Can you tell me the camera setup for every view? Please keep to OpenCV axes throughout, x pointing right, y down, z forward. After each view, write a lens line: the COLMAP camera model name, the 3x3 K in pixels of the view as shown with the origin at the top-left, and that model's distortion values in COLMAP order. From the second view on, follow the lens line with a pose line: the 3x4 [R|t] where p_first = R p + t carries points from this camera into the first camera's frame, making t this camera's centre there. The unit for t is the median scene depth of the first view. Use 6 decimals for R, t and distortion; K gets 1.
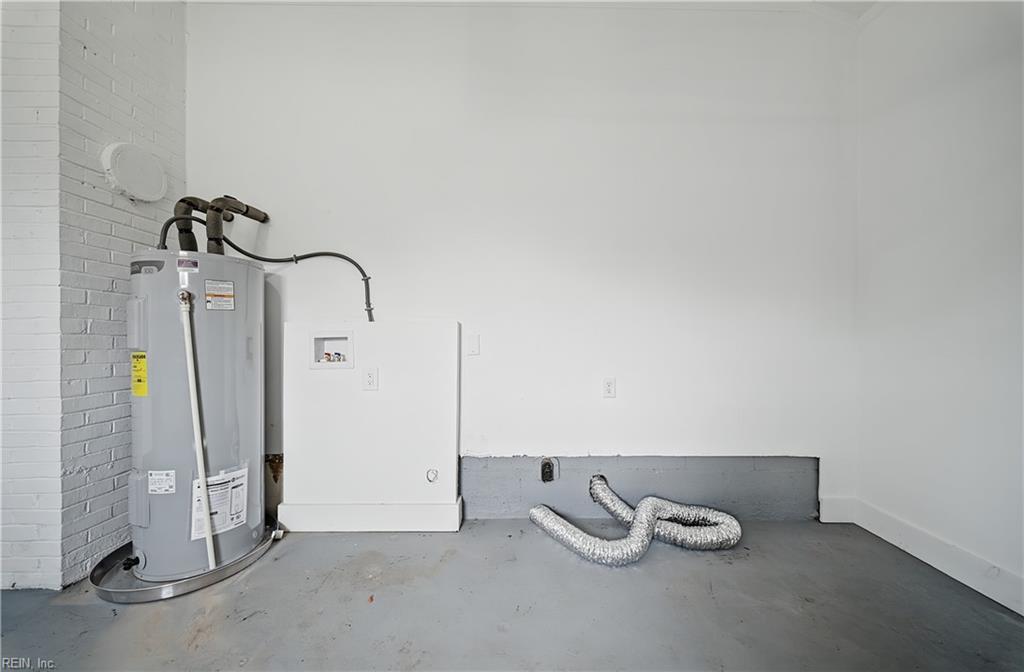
lens RADIAL K [[350.6, 0, 512.0], [0, 350.6, 336.0], [0, 0, 1]] dist [-0.001707, -0.000139]
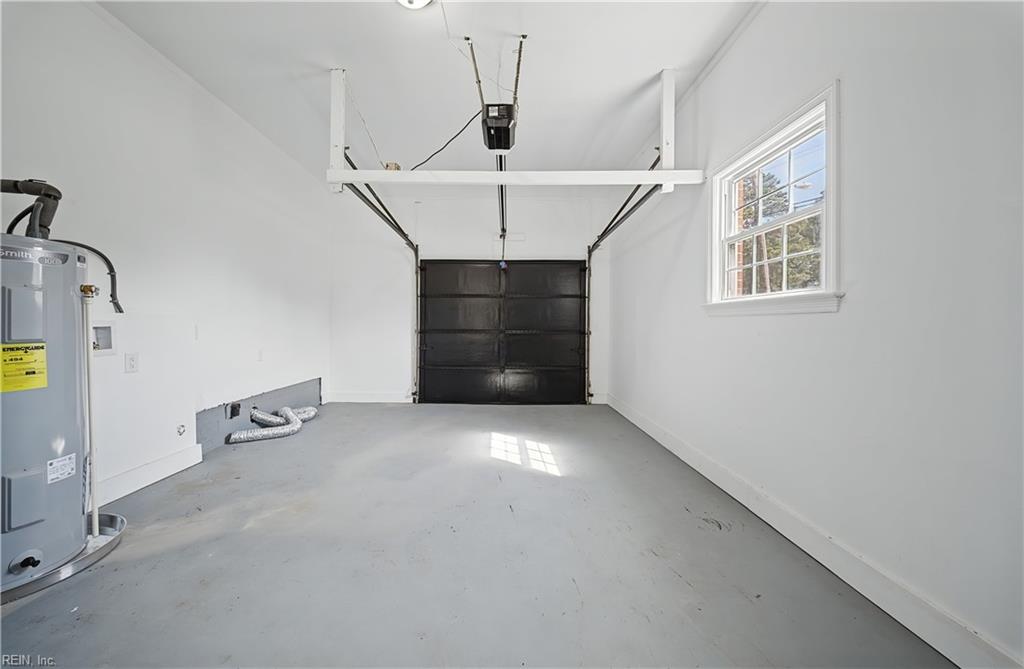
lens RADIAL K [[350.6, 0, 512.0], [0, 350.6, 334.5], [0, 0, 1]] dist [-0.001707, -0.000139]
pose [[-0.014237, -0.028940, 0.999480, -1.761661], [-0.009366, 0.999541, 0.028808, -0.015824], [-0.999855, -0.008951, -0.014501, -0.266298]]
